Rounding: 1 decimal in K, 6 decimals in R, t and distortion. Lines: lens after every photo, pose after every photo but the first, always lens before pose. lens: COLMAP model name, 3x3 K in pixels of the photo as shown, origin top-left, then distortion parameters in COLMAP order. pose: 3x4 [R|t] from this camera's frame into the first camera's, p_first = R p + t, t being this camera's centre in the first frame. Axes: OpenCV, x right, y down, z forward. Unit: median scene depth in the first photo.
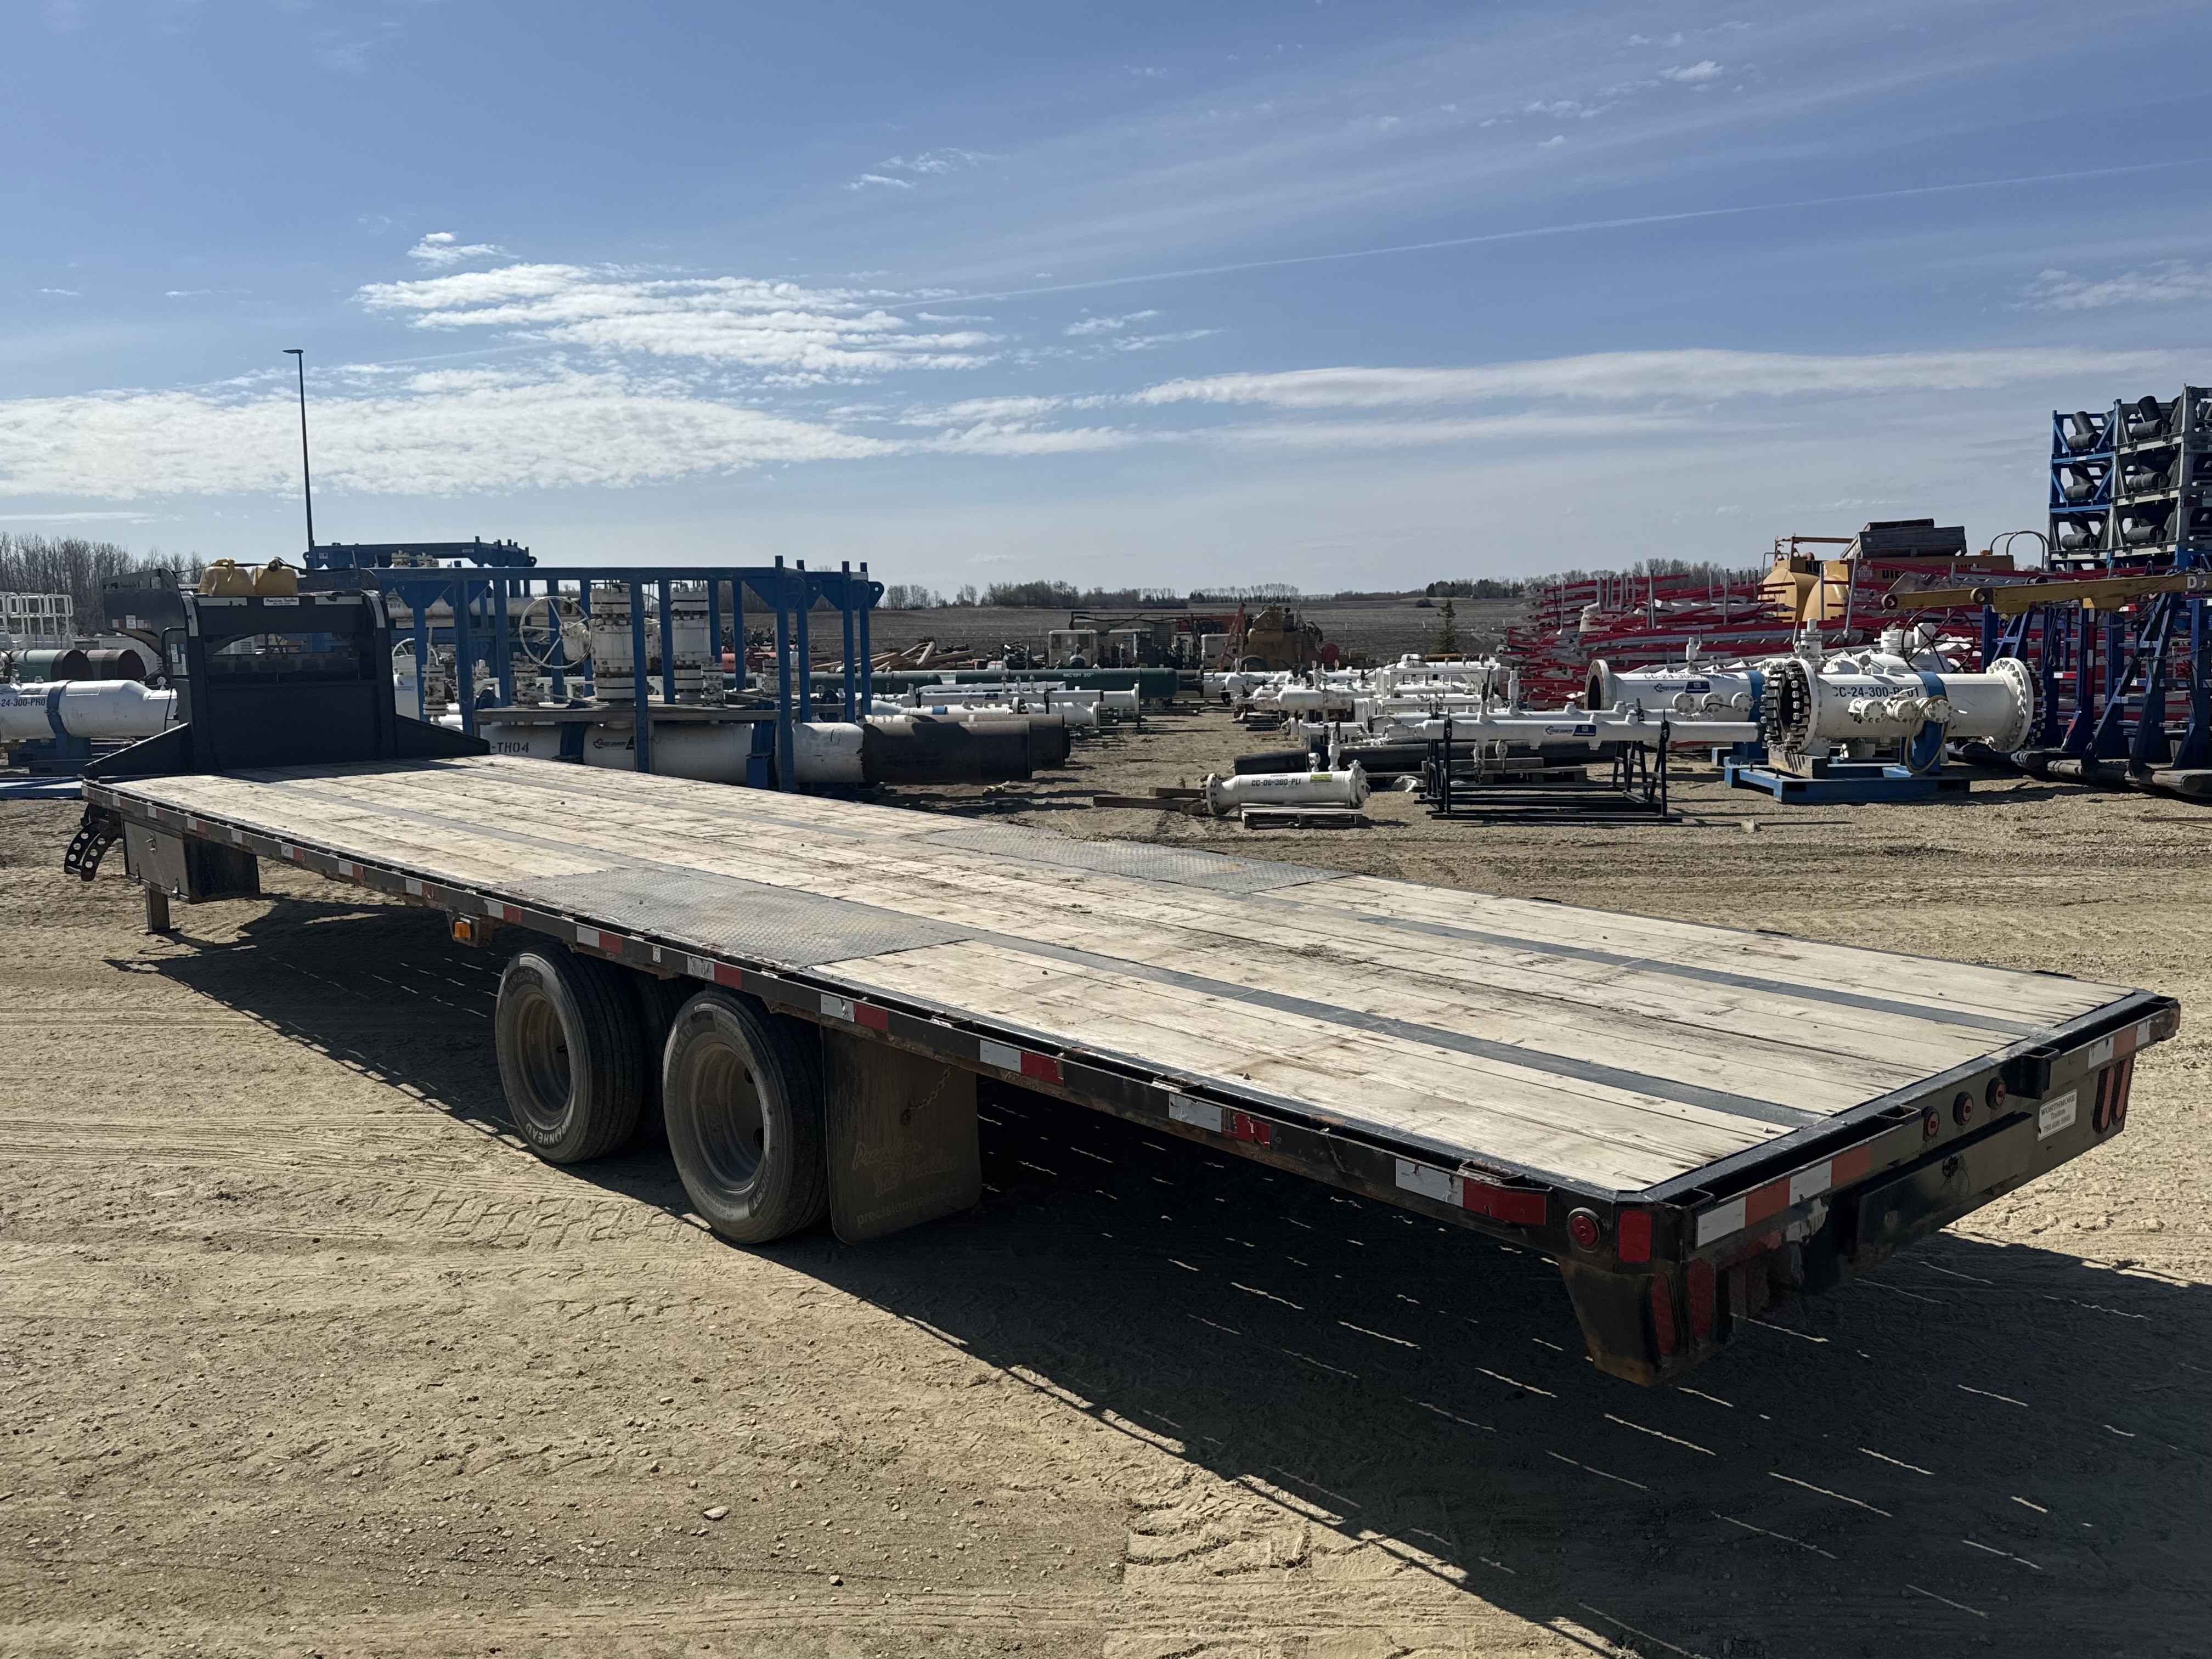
lens RADIAL K [[1859.1, 0, 1106.0], [0, 1859.1, 829.5], [0, 0, 1]] dist [0.003688, -0.073459]
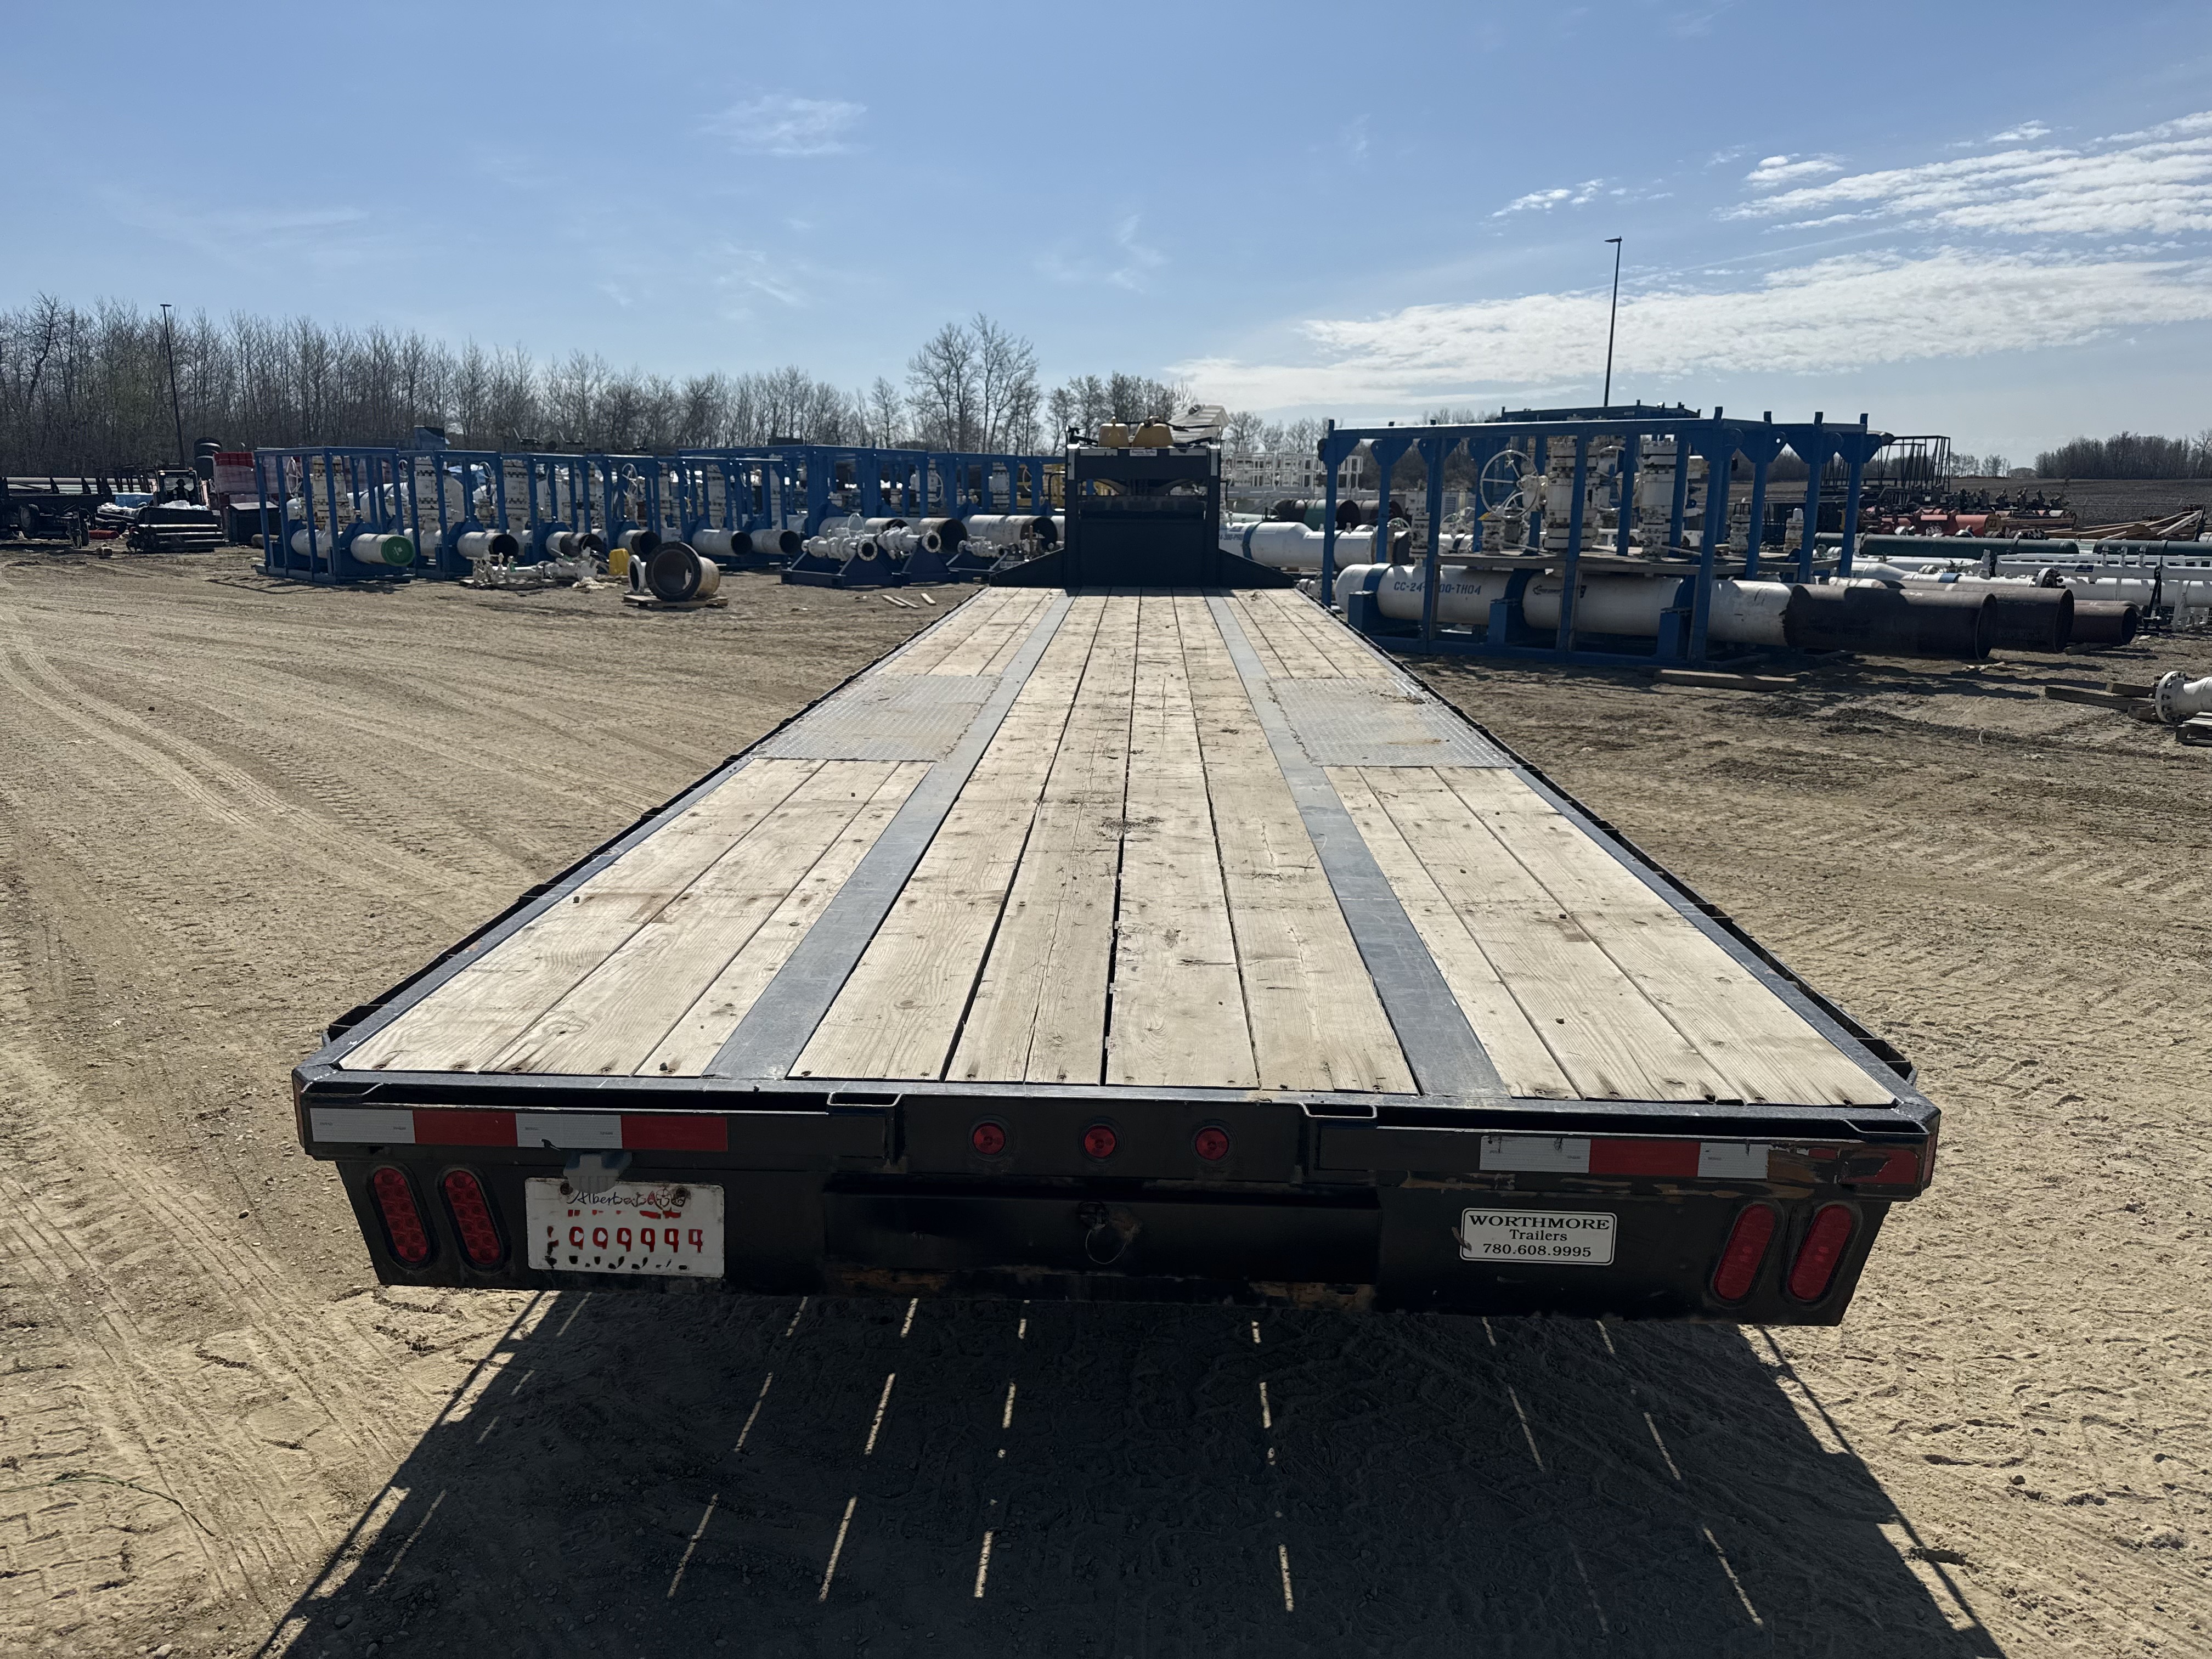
lens RADIAL K [[1558.3, 0, 1112.2], [0, 1558.3, 842.5], [0, 0, 1]] dist [0.070178, -0.100072]
pose [[0.714042, 0.173463, -0.678273, 0.211983], [-0.099253, 0.984115, 0.147193, -0.011529], [0.693031, -0.037782, 0.719917, 0.147490]]
